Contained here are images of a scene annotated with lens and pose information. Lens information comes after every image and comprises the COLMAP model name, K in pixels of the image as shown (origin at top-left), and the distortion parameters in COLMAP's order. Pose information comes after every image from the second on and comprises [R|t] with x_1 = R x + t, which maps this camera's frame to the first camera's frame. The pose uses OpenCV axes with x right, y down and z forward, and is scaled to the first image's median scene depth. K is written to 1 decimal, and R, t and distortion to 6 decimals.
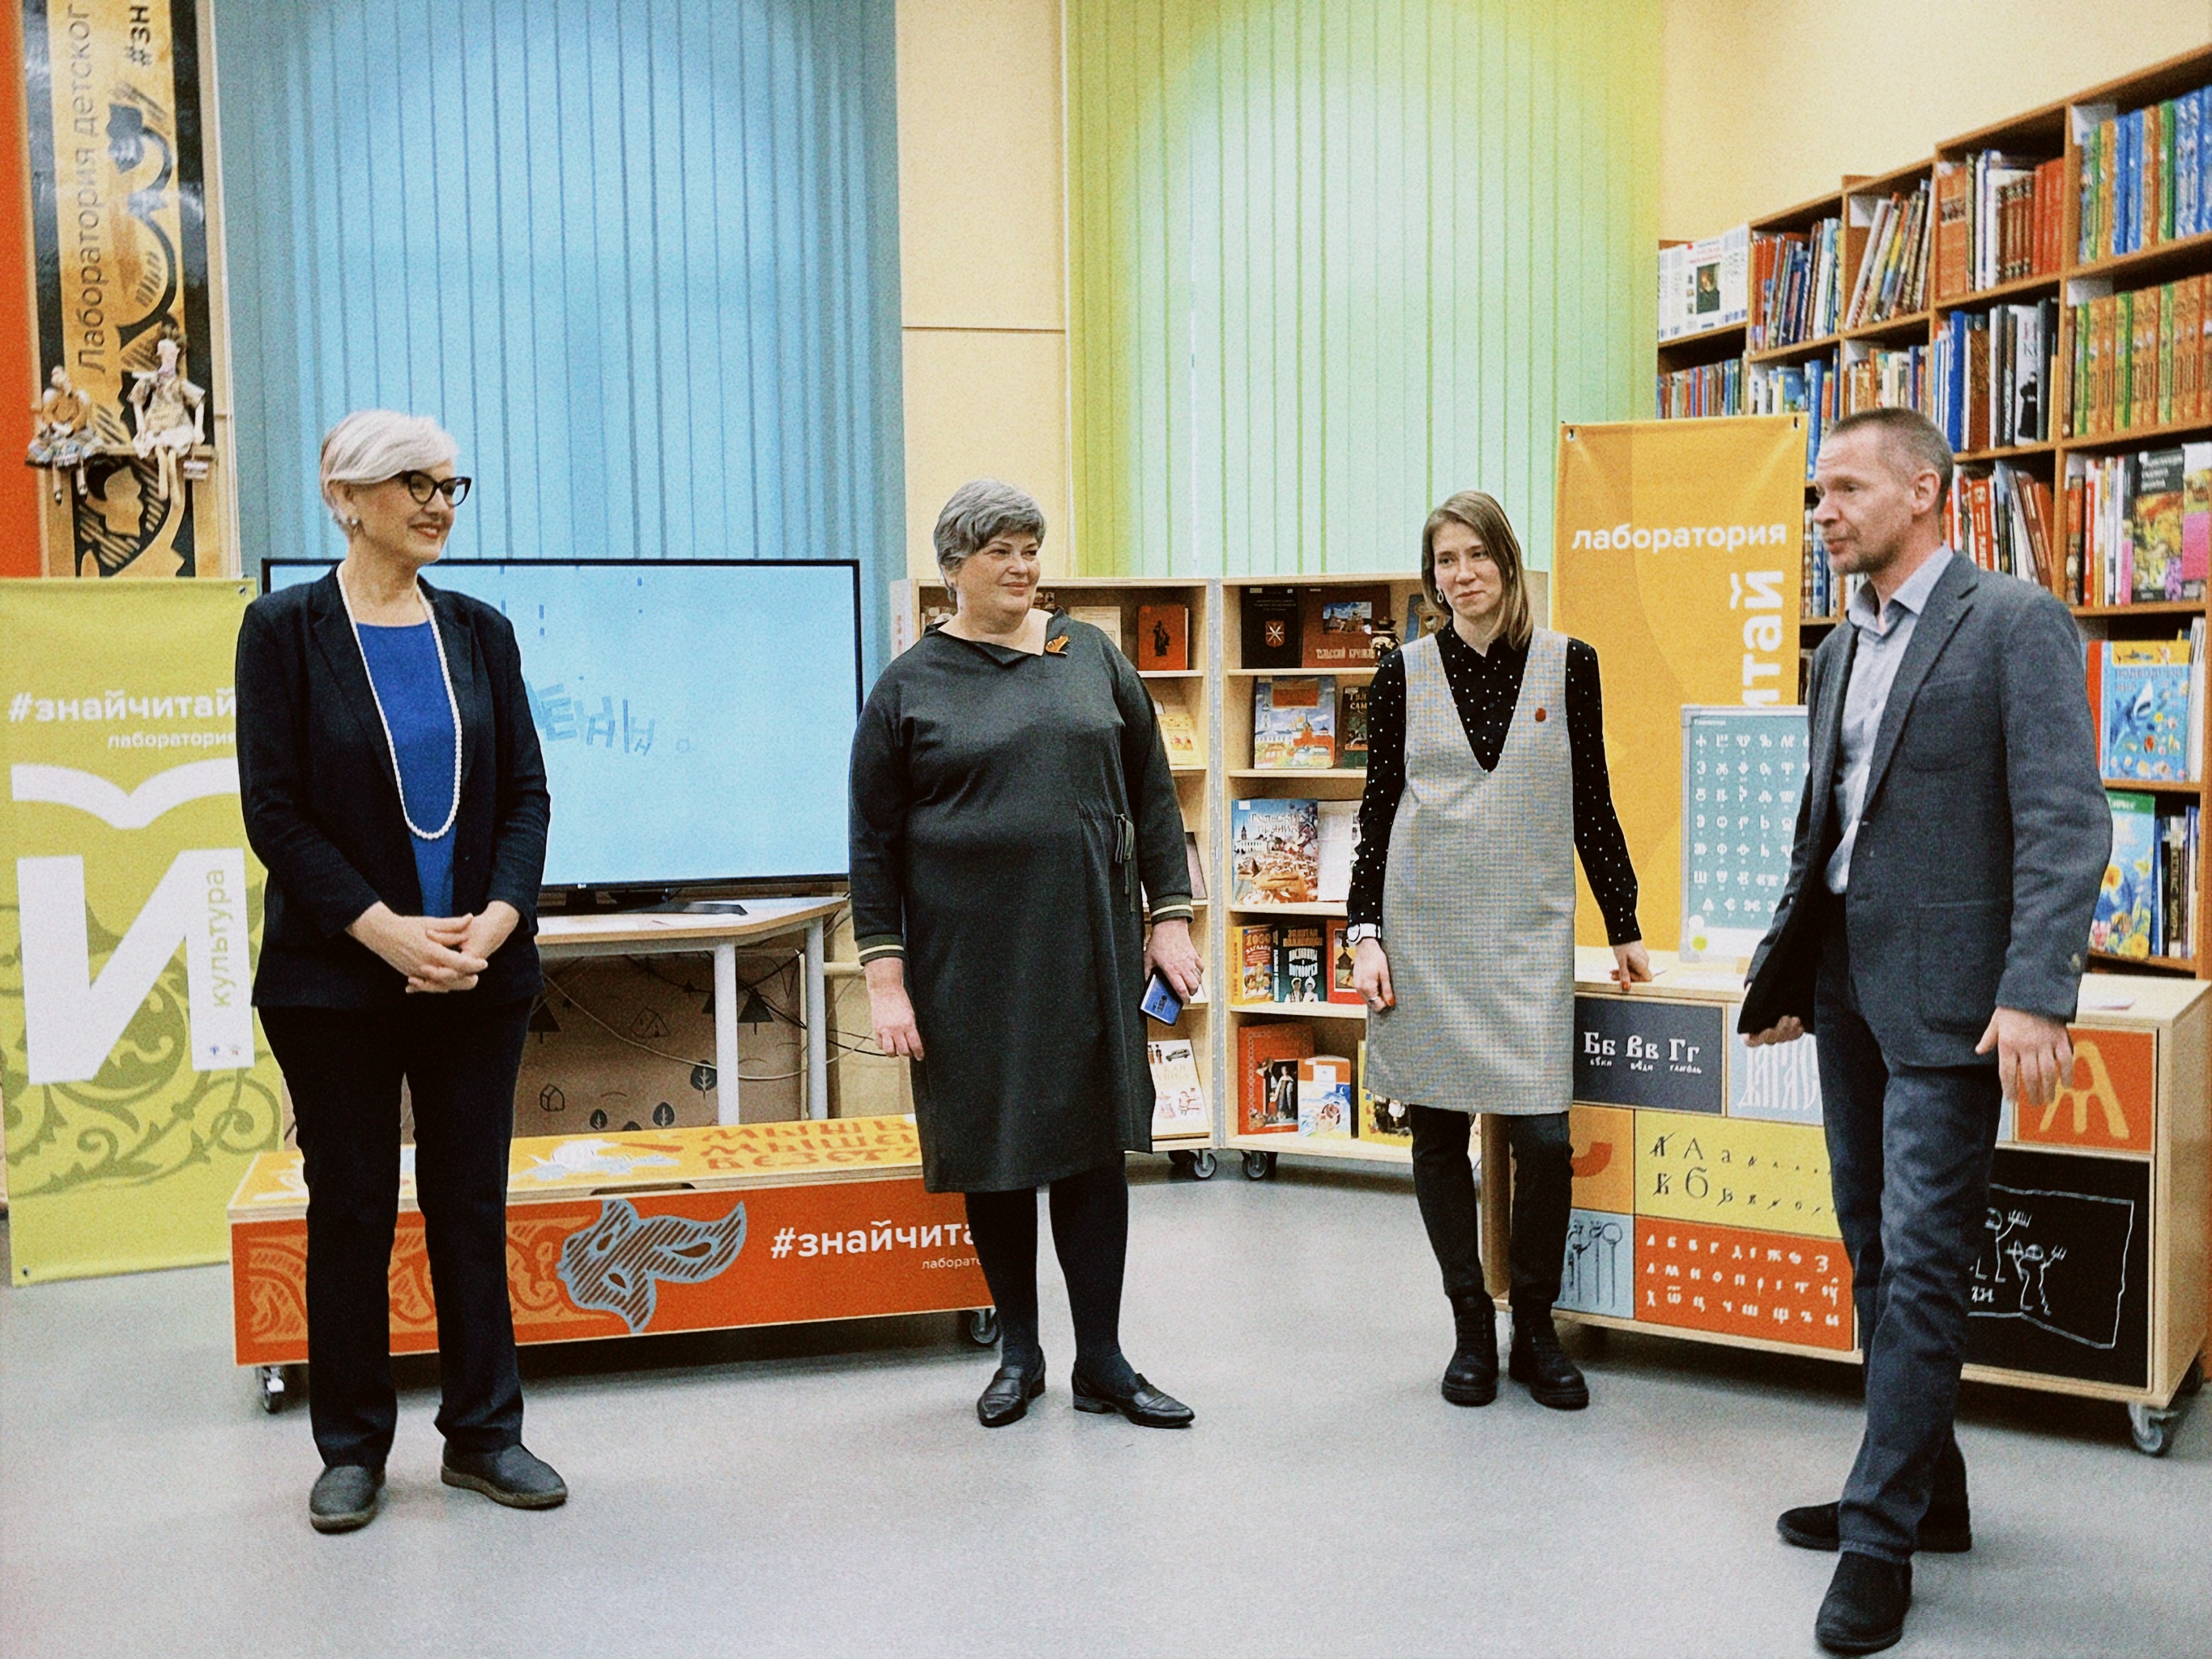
lens RADIAL K [[2364.9, 0, 1110.0], [0, 2364.9, 868.8], [0, 0, 1]] dist [0.033372, 0.000000]
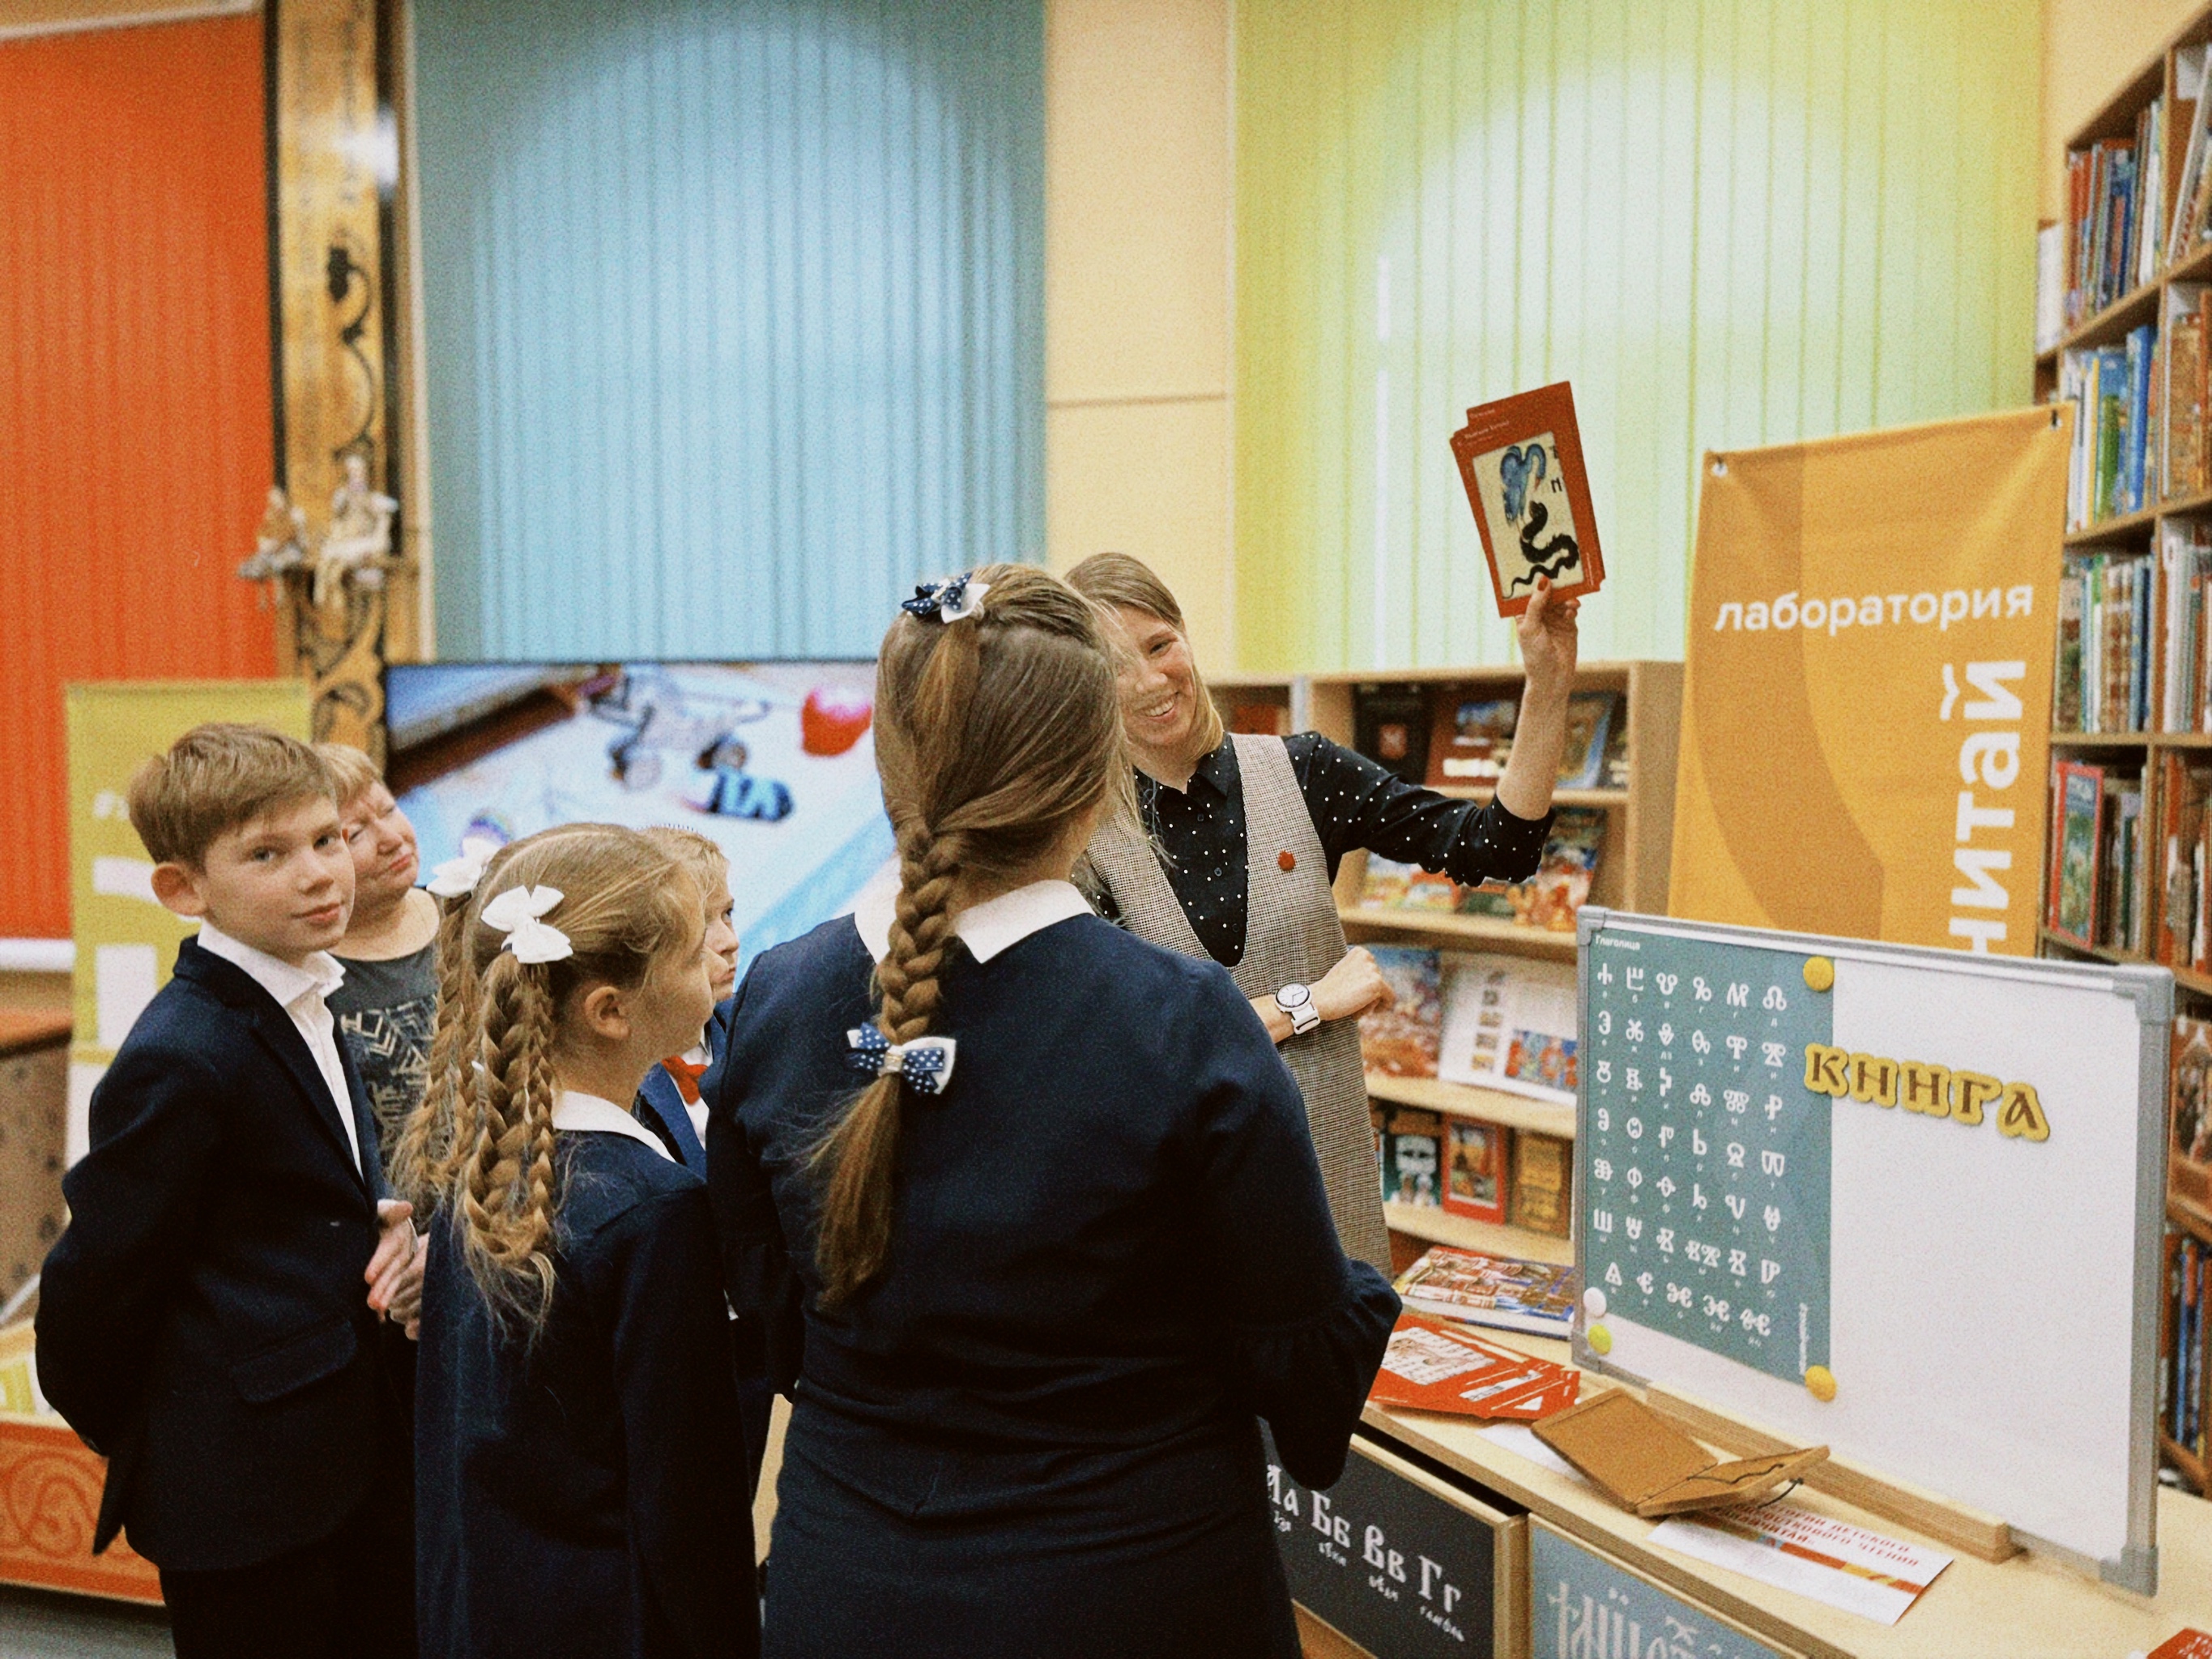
lens RADIAL K [[1673.7, 0, 1117.7], [0, 1673.7, 849.3], [0, 0, 1]] dist [0.041850, -0.063003]
pose [[0.898927, 0.040147, -0.436254, 0.257960], [-0.046287, 0.998922, -0.003450, -0.062247], [0.435645, 0.023294, 0.899817, 0.489689]]
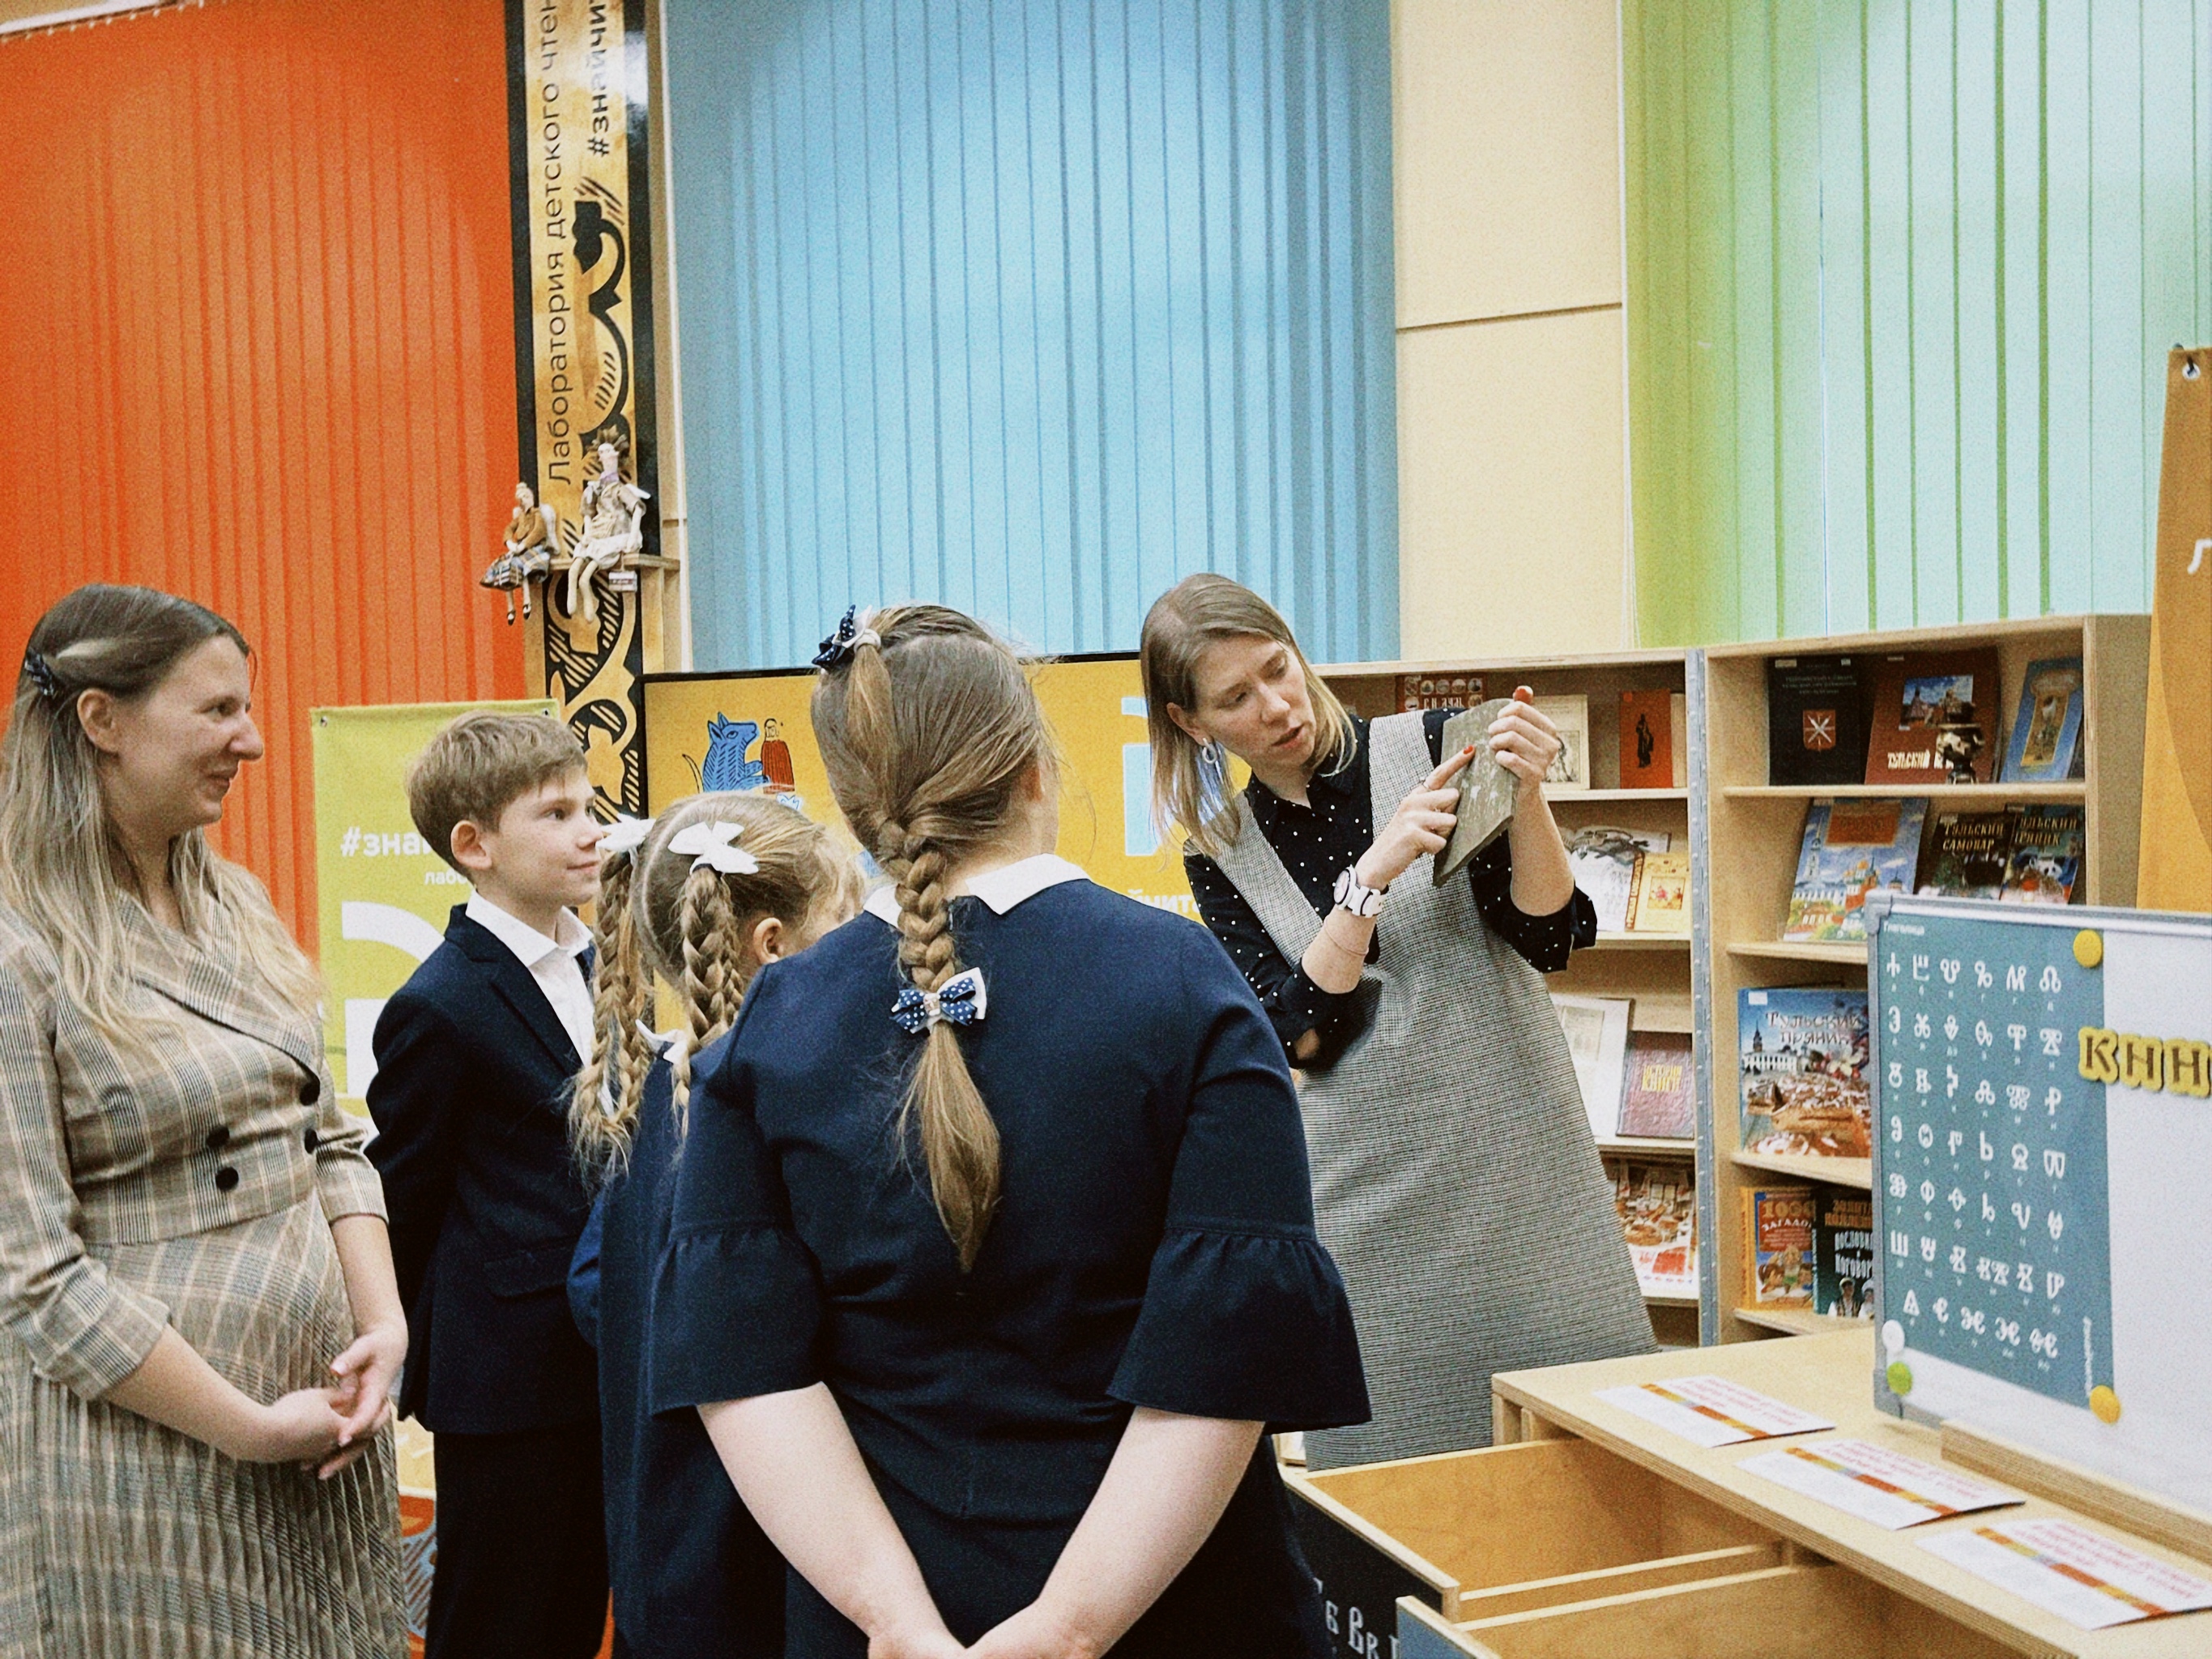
lens RADIAL K [[2364.9, 0, 1077.0], [0, 2364.9, 860.1], [0, 0, 1]] dist [0.033372, 0.000000]
pose [[0.774178, 0.015878, -0.632769, 0.349702], [-0.037258, 0.999095, -0.020513, -0.048401], [0.631871, 0.039457, 0.774069, 0.418010]]
